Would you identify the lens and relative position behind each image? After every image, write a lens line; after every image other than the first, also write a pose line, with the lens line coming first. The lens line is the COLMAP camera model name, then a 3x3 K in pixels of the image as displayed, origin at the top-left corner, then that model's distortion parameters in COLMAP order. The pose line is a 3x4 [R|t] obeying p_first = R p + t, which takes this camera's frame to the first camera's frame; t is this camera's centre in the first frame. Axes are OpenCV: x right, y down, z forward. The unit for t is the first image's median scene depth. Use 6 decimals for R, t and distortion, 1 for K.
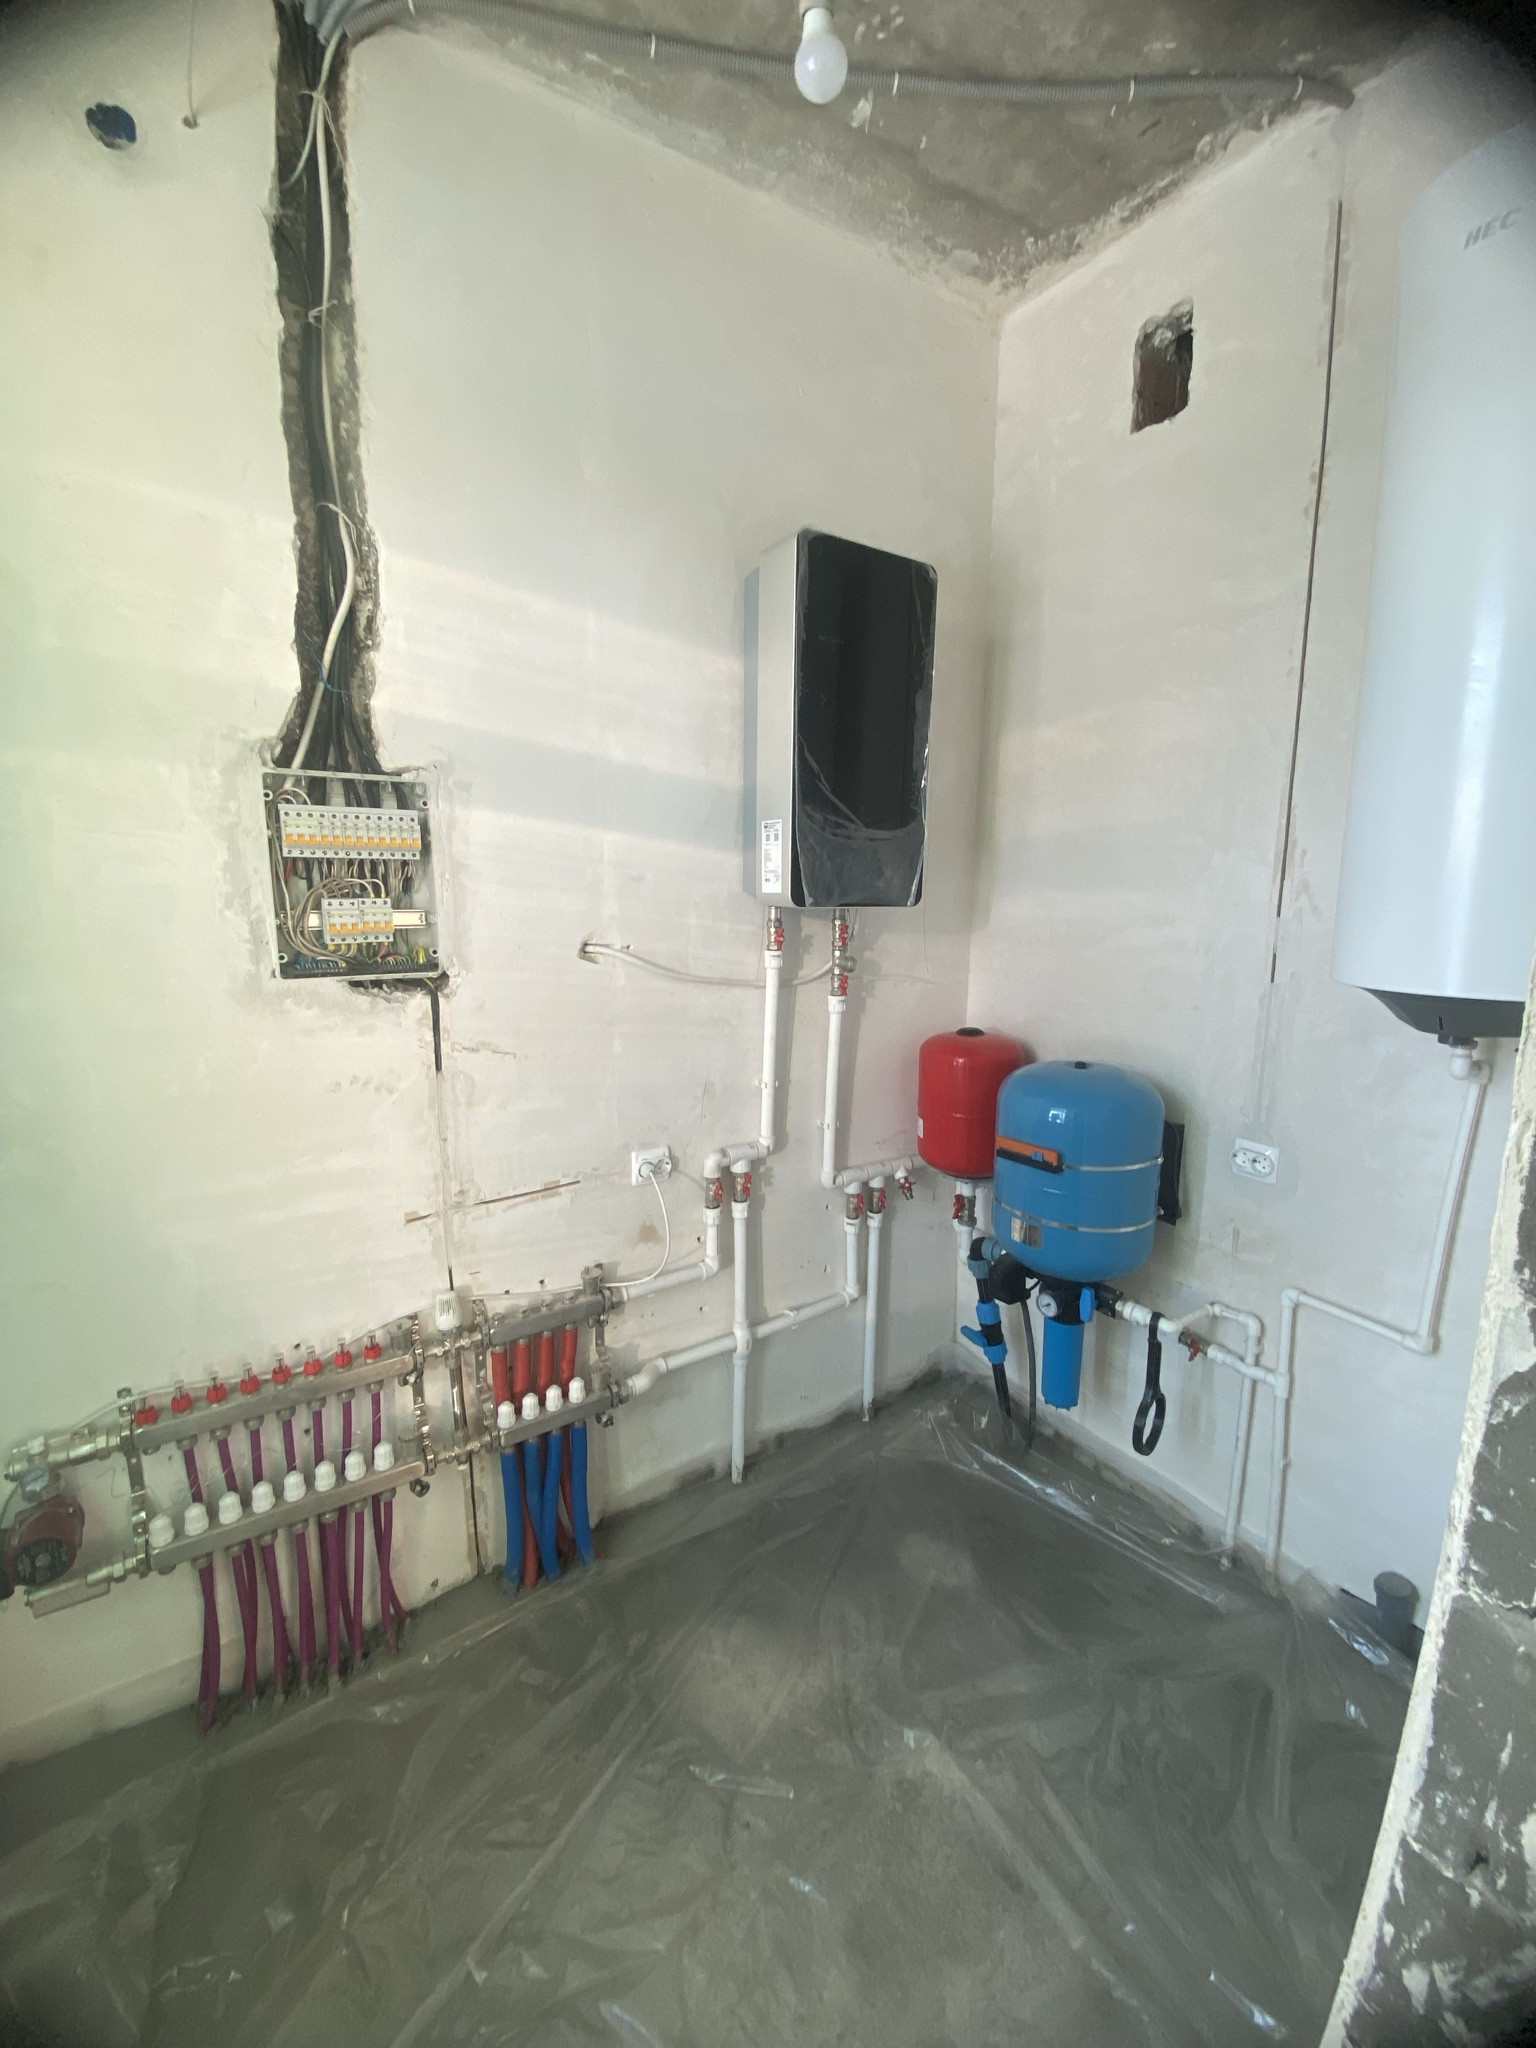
lens RADIAL K [[820.2, 0, 773.0], [0, 820.2, 1033.0], [0, 0, 1]] dist [-0.028920, -0.004184]
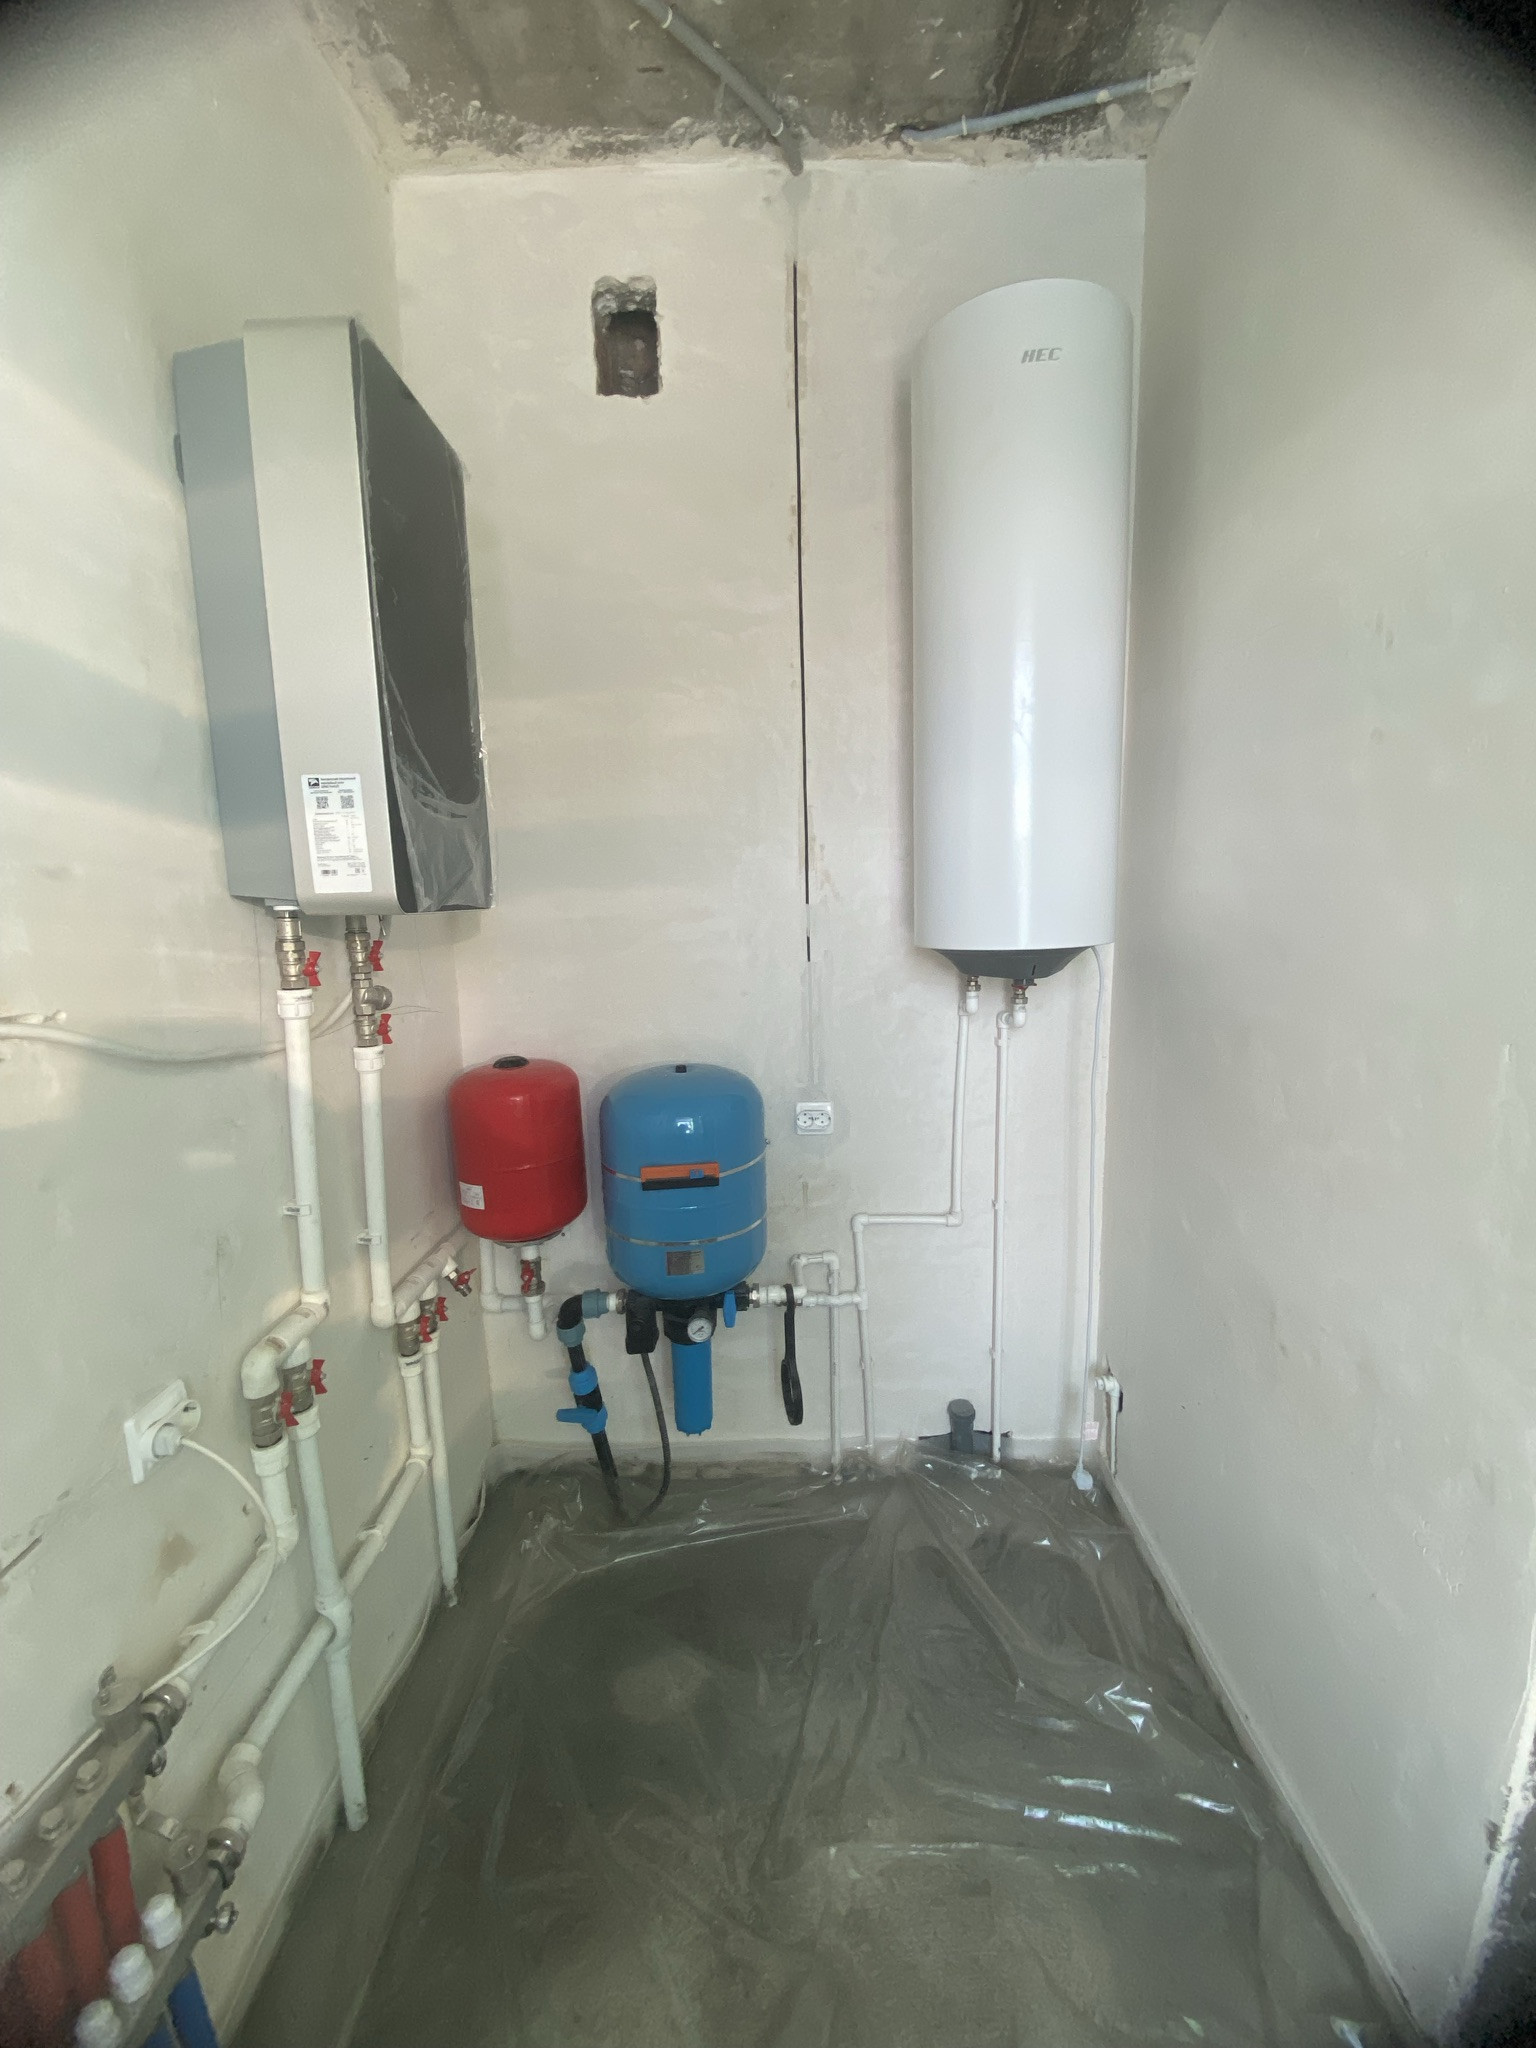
lens RADIAL K [[820.2, 0, 767.3], [0, 820.2, 1030.9], [0, 0, 1]] dist [-0.028920, -0.004184]
pose [[0.542635, -0.164043, 0.823795, -0.330875], [0.180028, 0.980667, 0.076696, -0.056640], [-0.820450, 0.106688, 0.561676, 0.390515]]
